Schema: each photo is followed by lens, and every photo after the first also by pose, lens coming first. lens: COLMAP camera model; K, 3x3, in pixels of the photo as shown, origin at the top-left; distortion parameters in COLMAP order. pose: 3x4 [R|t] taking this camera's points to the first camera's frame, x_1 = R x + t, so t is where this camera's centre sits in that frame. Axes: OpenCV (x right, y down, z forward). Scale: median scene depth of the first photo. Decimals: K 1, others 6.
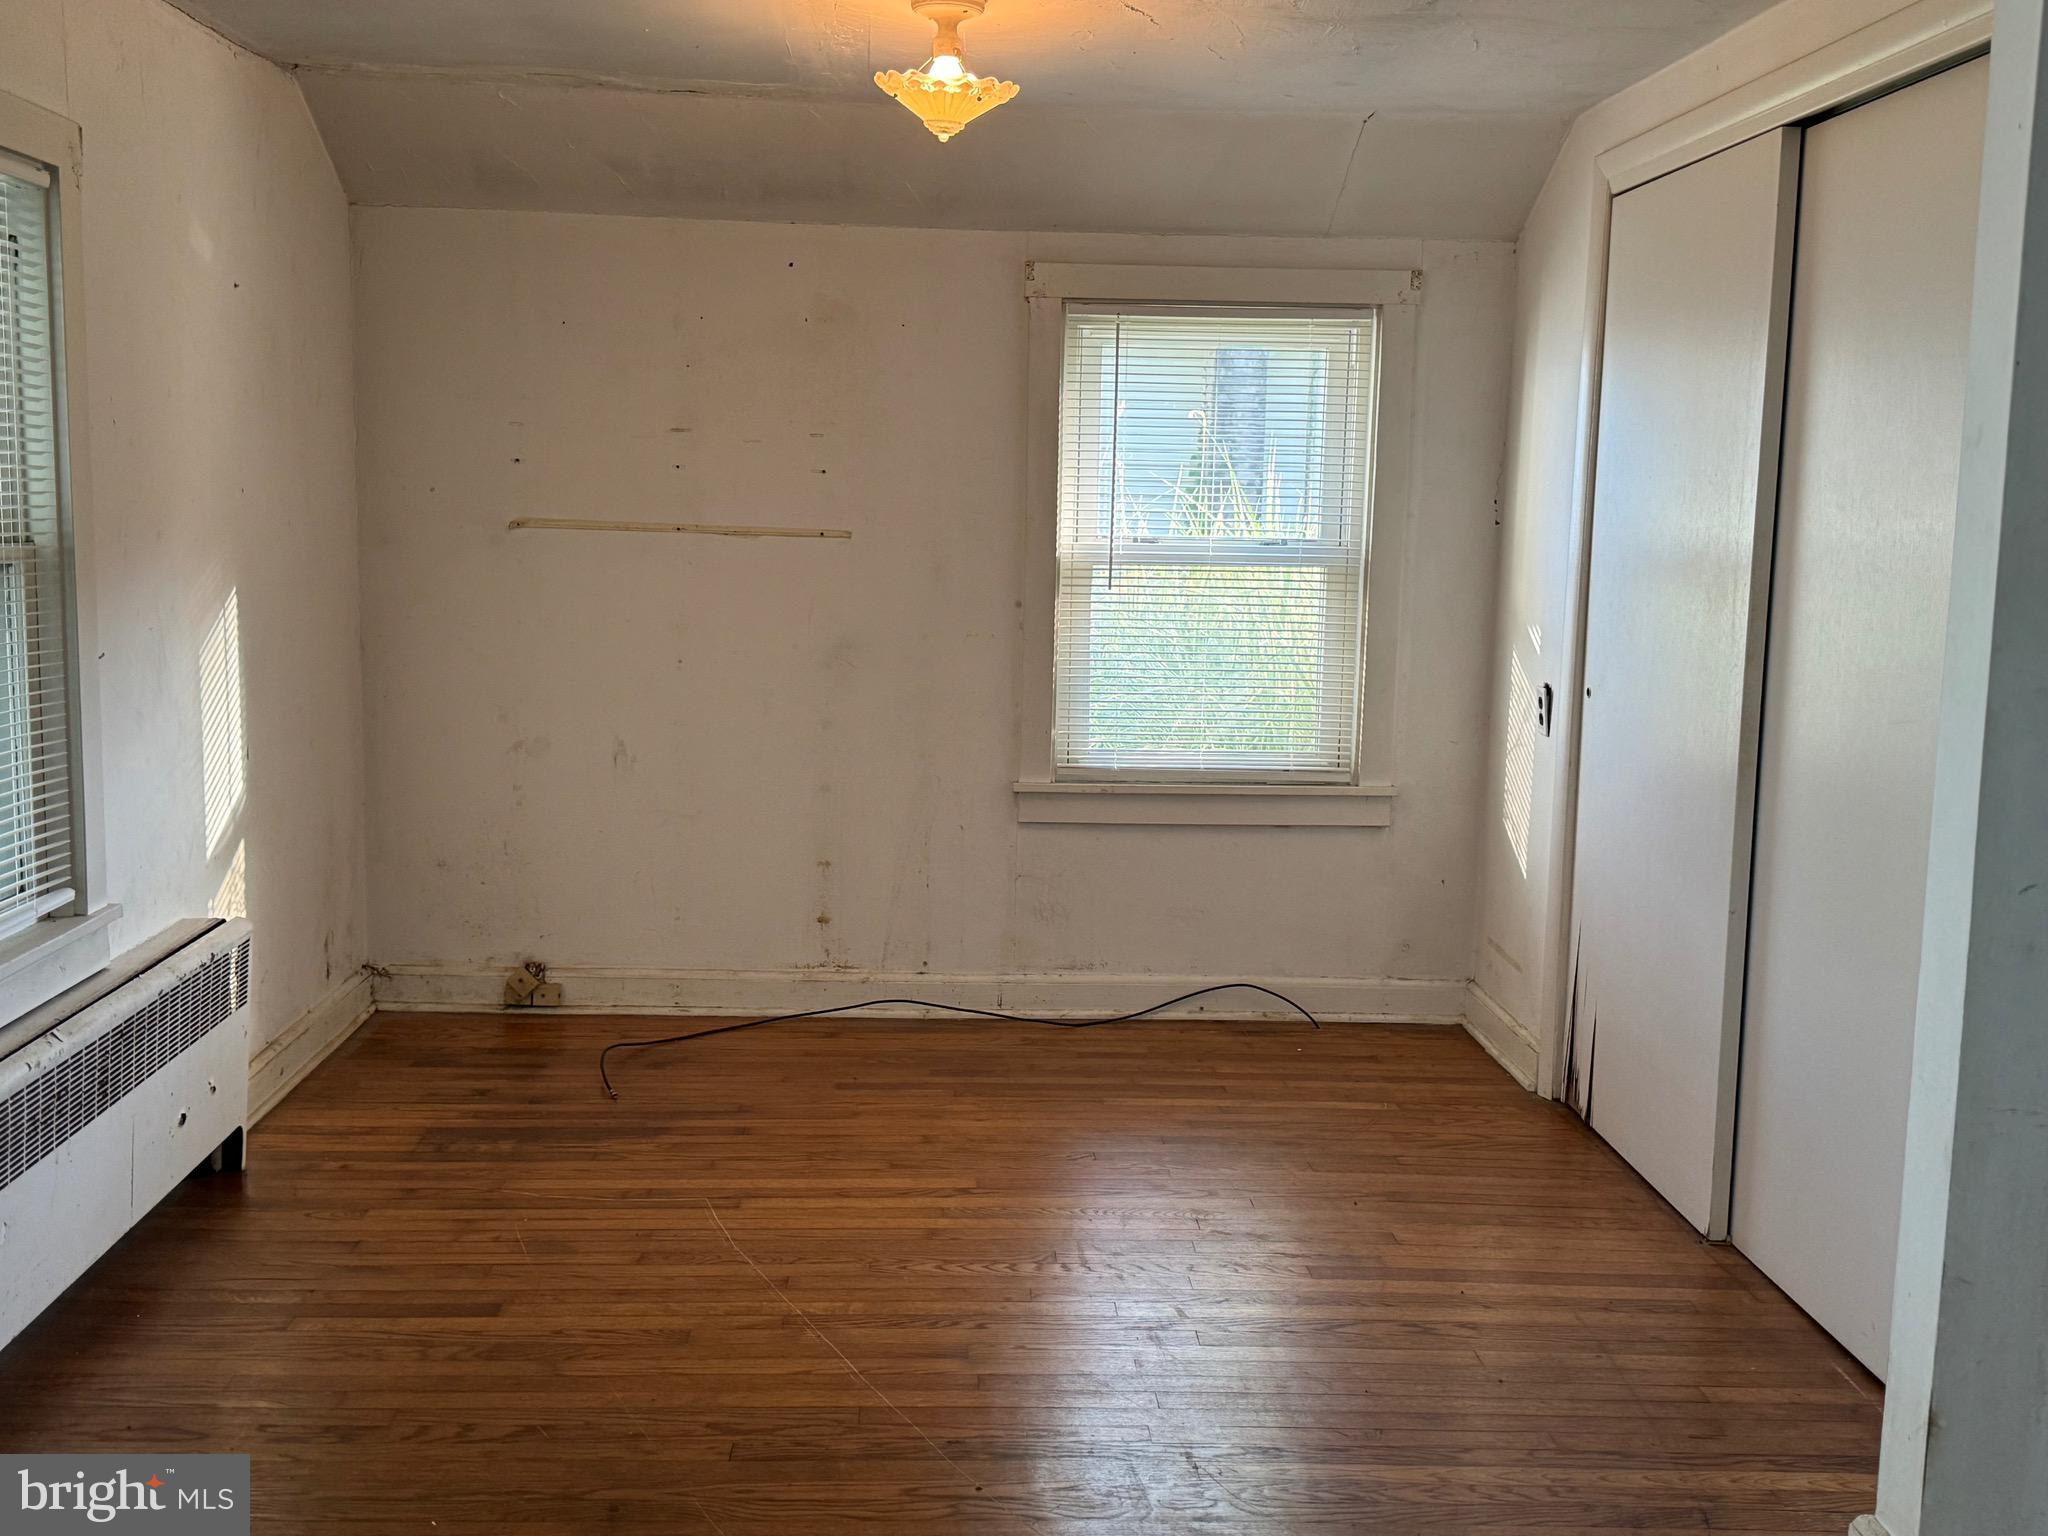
lens RADIAL K [[2036.0, 0, 1027.4], [0, 2036.0, 775.4], [0, 0, 1]] dist [0.143295, -0.257897]
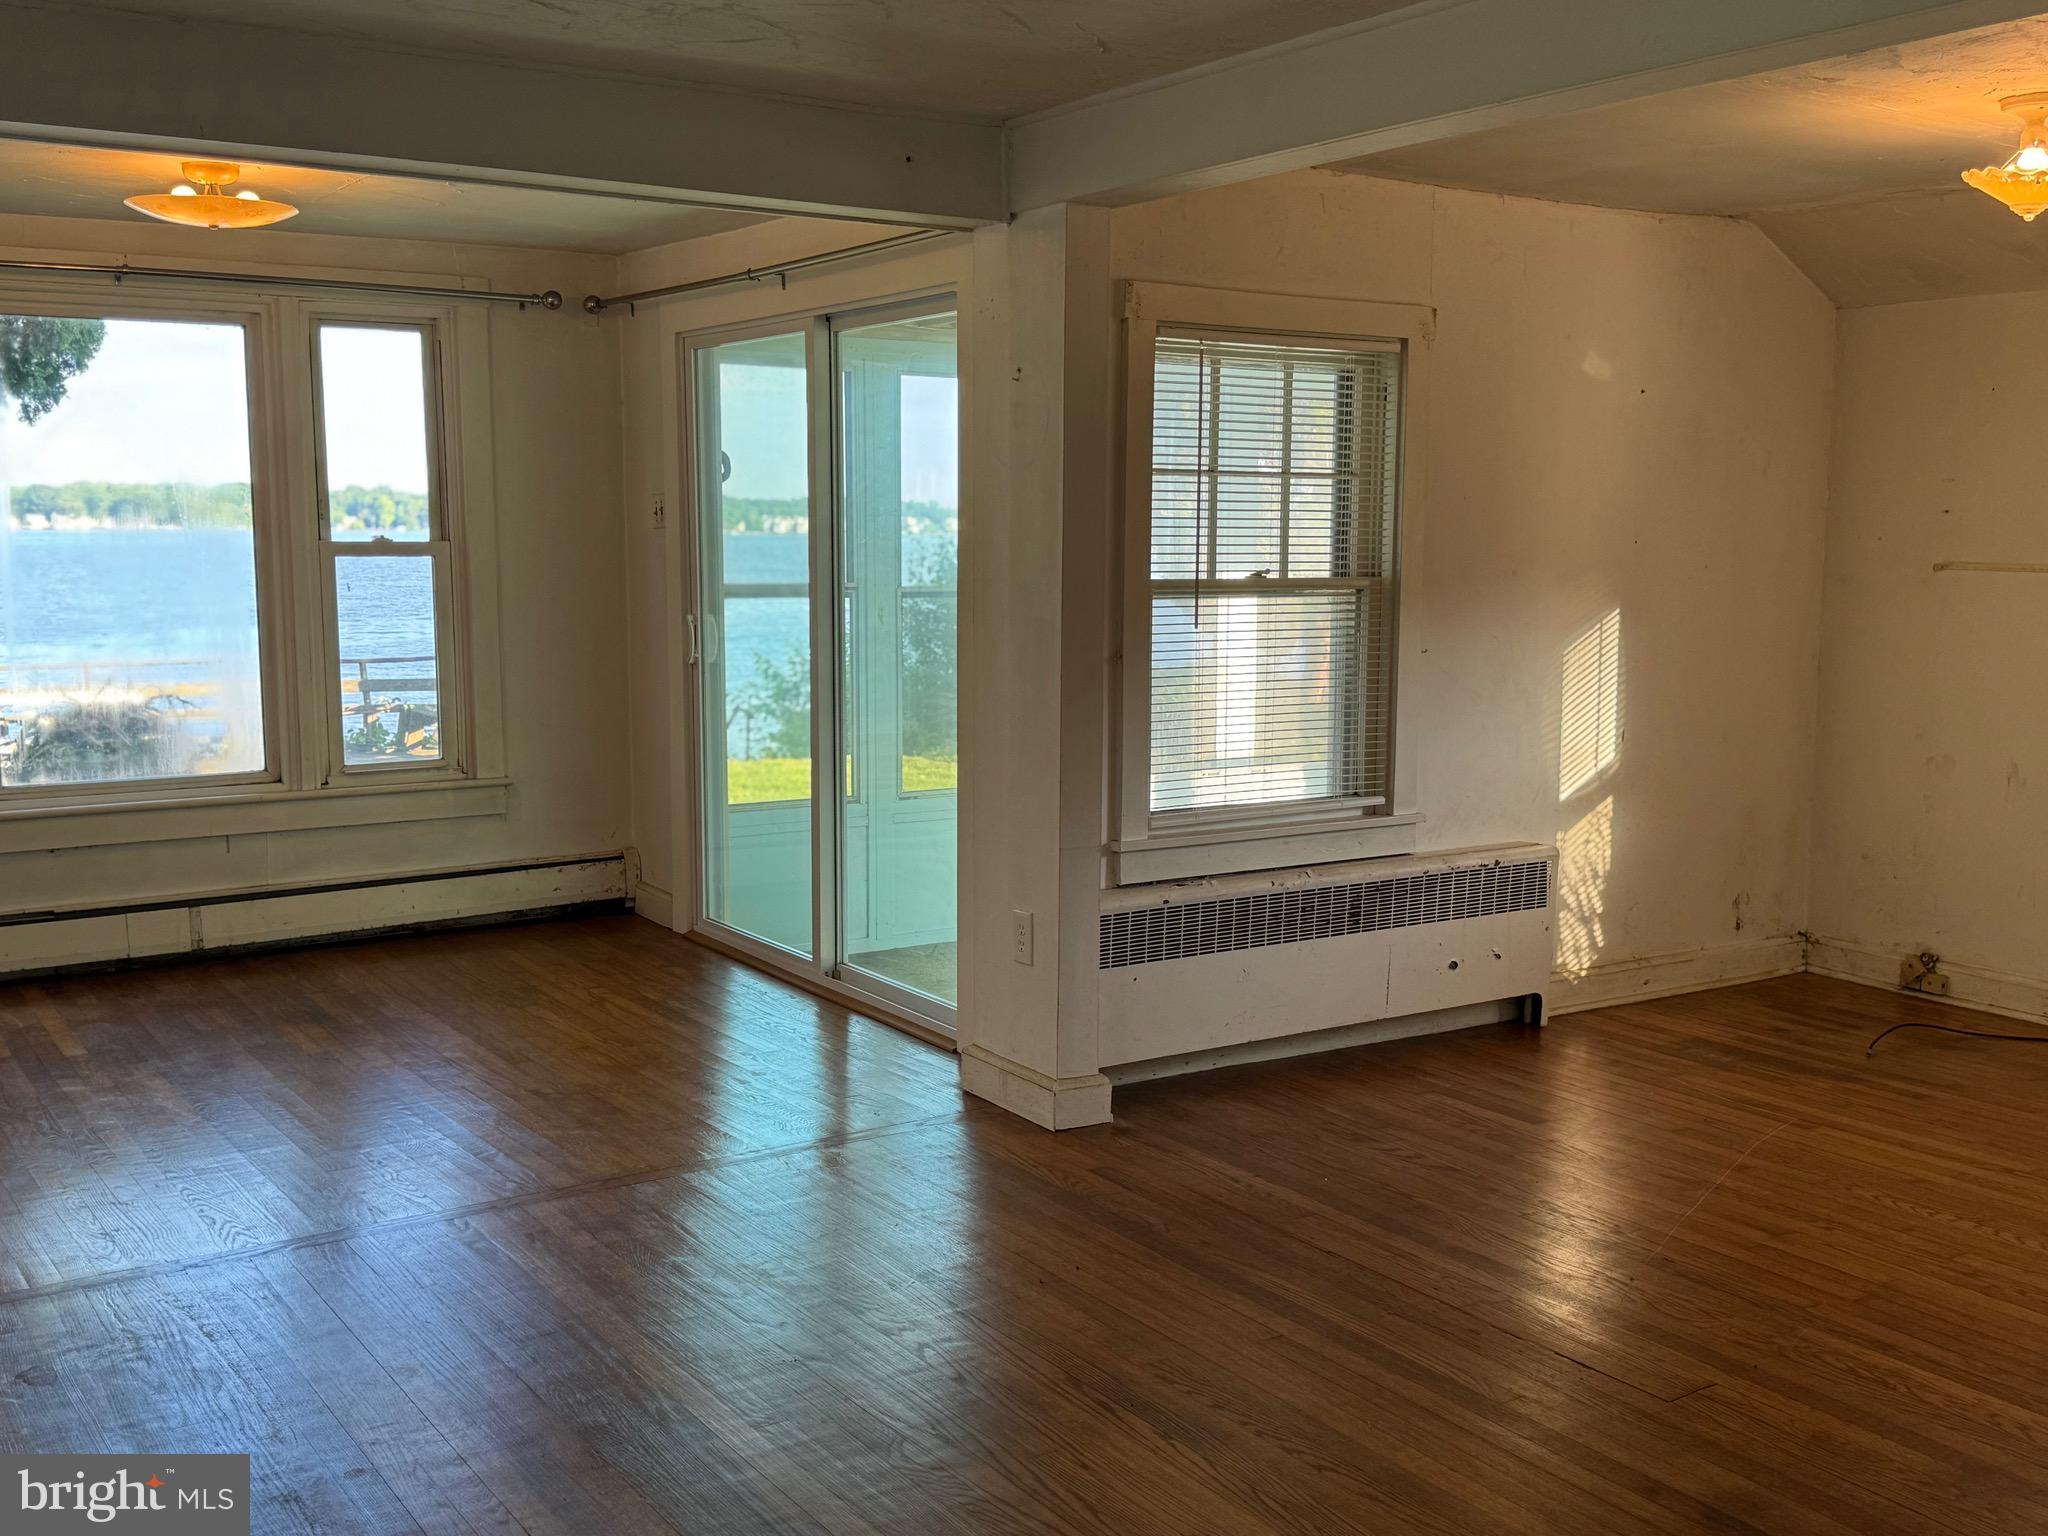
lens RADIAL K [[2036.0, 0, 1027.4], [0, 2036.0, 775.4], [0, 0, 1]] dist [0.143295, -0.257897]
pose [[0.513872, 0.083144, -0.853828, 0.566830], [-0.111849, 0.993290, 0.029410, 0.018756], [0.850544, 0.080387, 0.519723, -0.028449]]
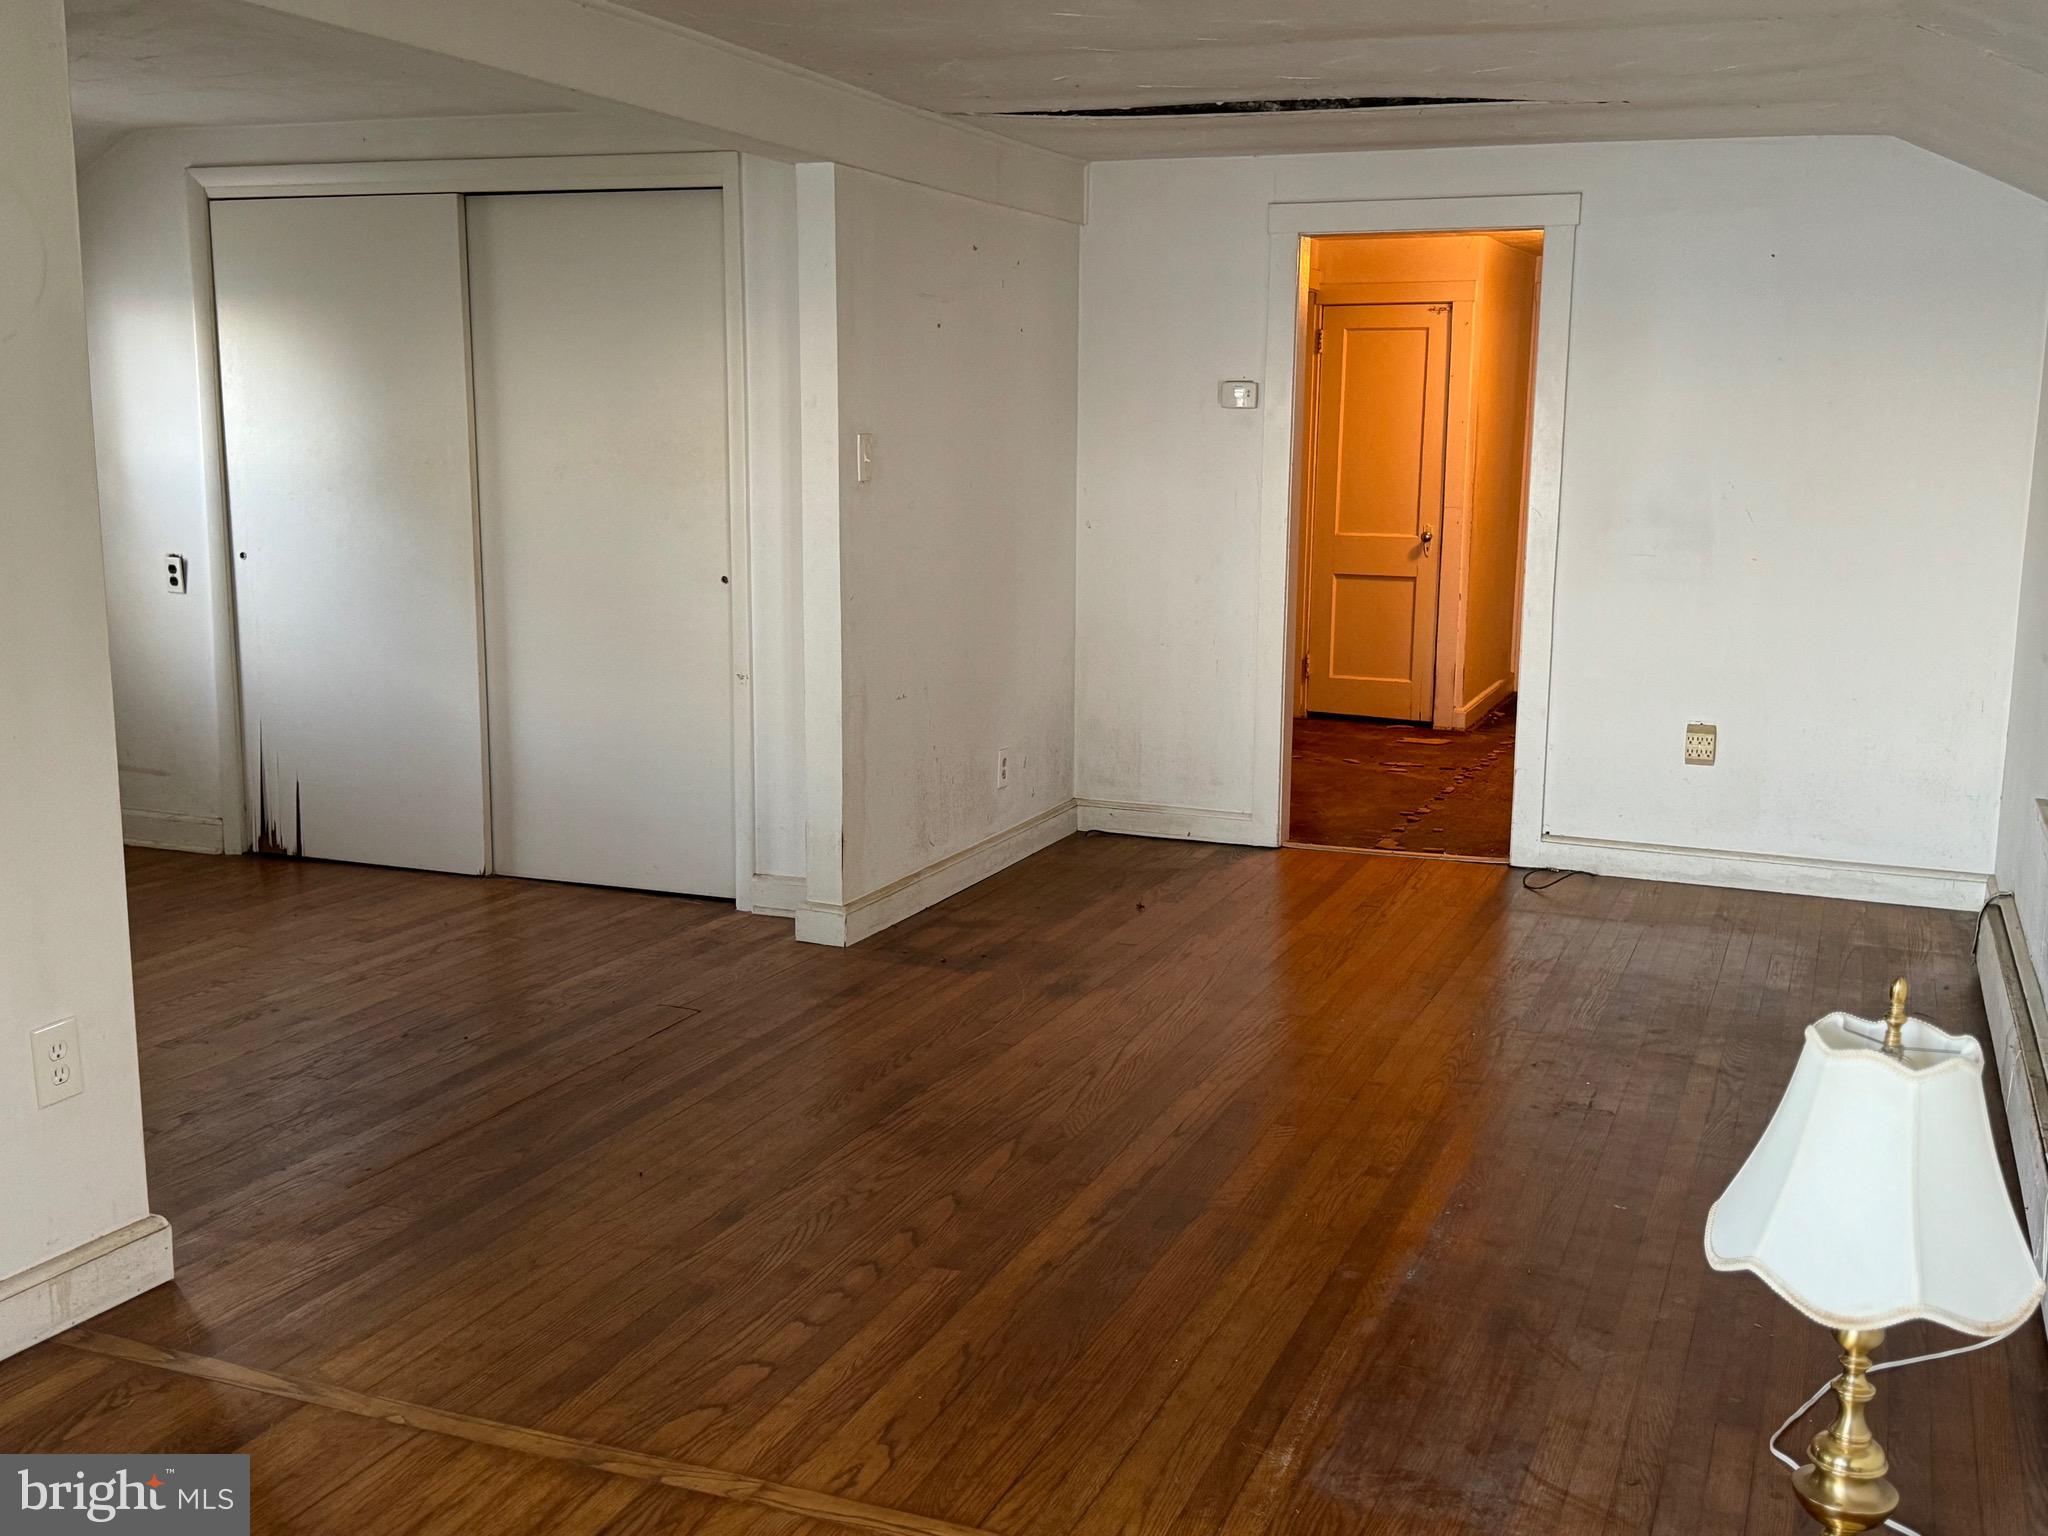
lens RADIAL K [[2036.0, 0, 1027.4], [0, 2036.0, 775.4], [0, 0, 1]] dist [0.143295, -0.257897]
pose [[0.419173, -0.170512, 0.891751, -0.803390], [0.118695, 0.984068, 0.132371, -0.017073], [-0.900114, 0.050360, 0.432733, -0.084495]]
